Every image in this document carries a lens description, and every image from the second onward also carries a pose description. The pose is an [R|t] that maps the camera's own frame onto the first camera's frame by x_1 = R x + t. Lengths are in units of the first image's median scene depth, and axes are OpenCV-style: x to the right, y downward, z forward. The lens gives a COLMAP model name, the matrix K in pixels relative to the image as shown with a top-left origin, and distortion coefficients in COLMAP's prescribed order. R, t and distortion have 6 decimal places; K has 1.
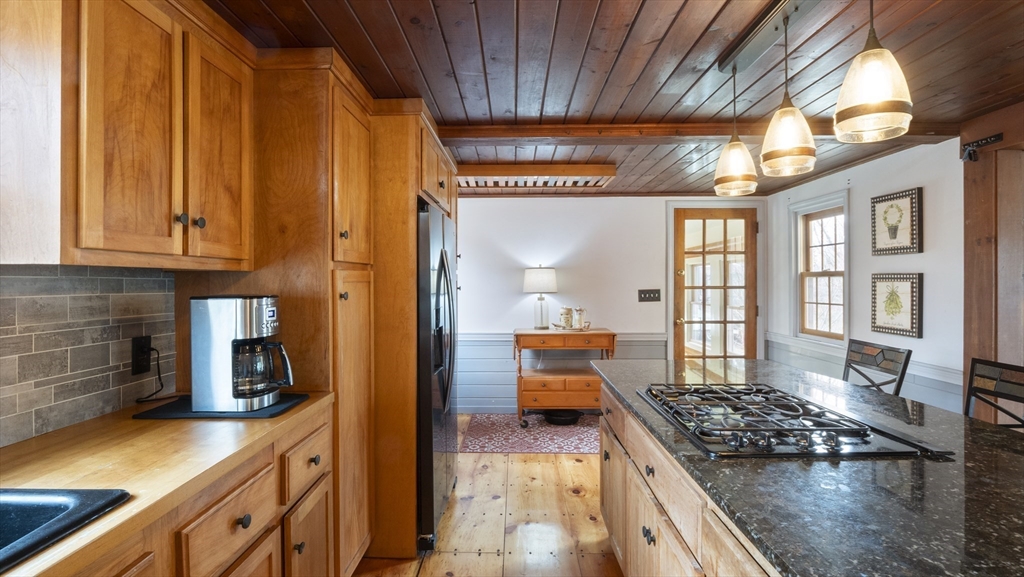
lens RADIAL K [[498.2, 0, 509.0], [0, 498.2, 283.1], [0, 0, 1]] dist [0.000840, -0.020489]
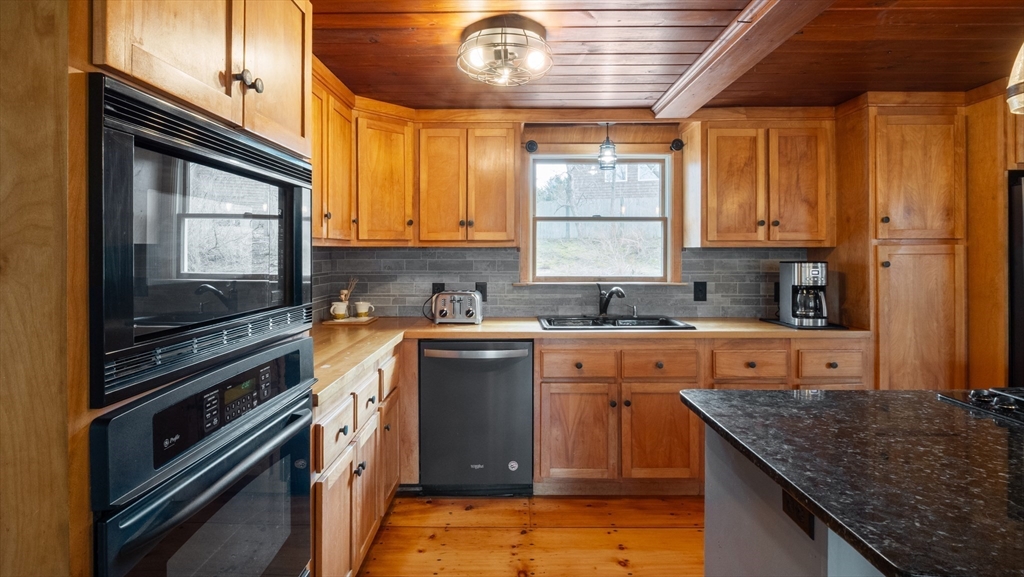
lens RADIAL K [[515.9, 0, 497.1], [0, 515.9, 252.5], [0, 0, 1]] dist [-0.002175, -0.017414]
pose [[-0.008052, 0.001091, -0.999967, 0.684151], [-0.002433, 0.999996, 0.001111, -0.003108], [0.999965, 0.002442, -0.008049, -0.039150]]
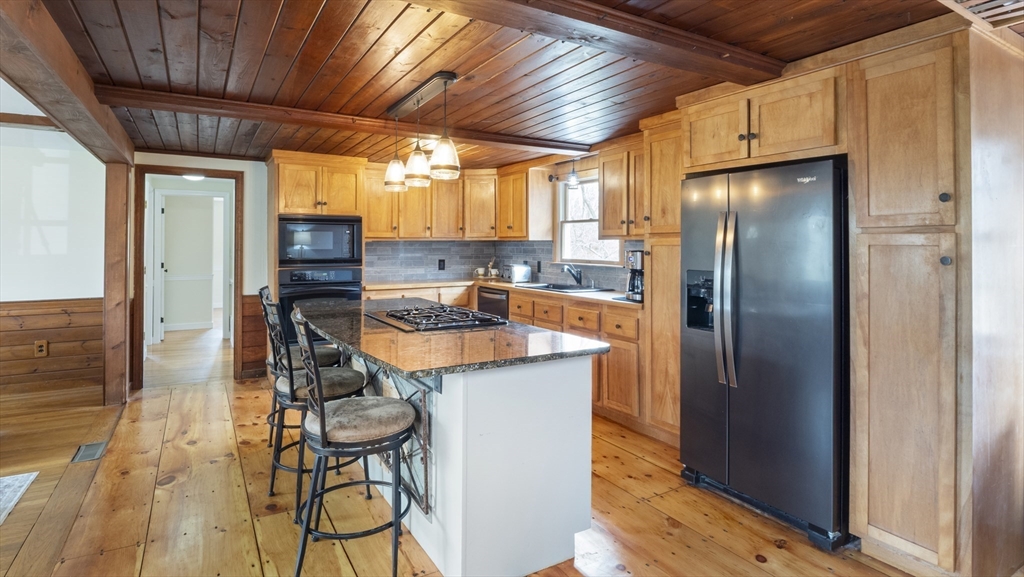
lens RADIAL K [[512.4, 0, 512.3], [0, 512.4, 268.5], [0, 0, 1]] dist [-0.006245, -0.001527]
pose [[-0.844640, 0.022749, -0.534851, 0.656521], [-0.004272, 0.998778, 0.049227, -0.004496], [0.535318, 0.043864, -0.843511, 1.435955]]
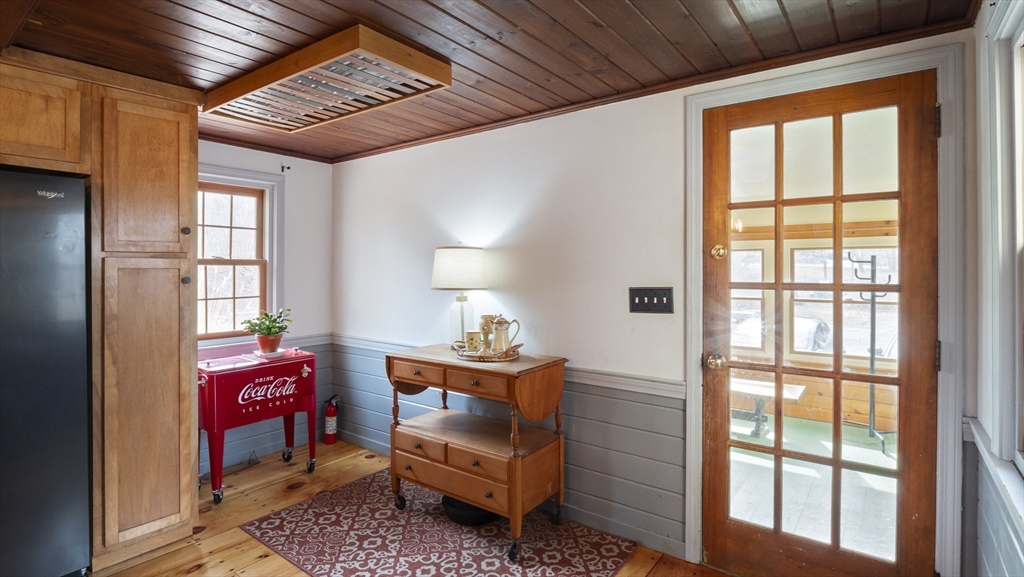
lens RADIAL K [[512.4, 0, 512.3], [0, 512.4, 268.5], [0, 0, 1]] dist [-0.006245, -0.001527]
pose [[0.807814, 0.004614, -0.589419, 0.756245], [-0.006681, 0.999977, -0.001328, -0.006517], [0.589399, 0.005010, 0.807826, 0.848842]]
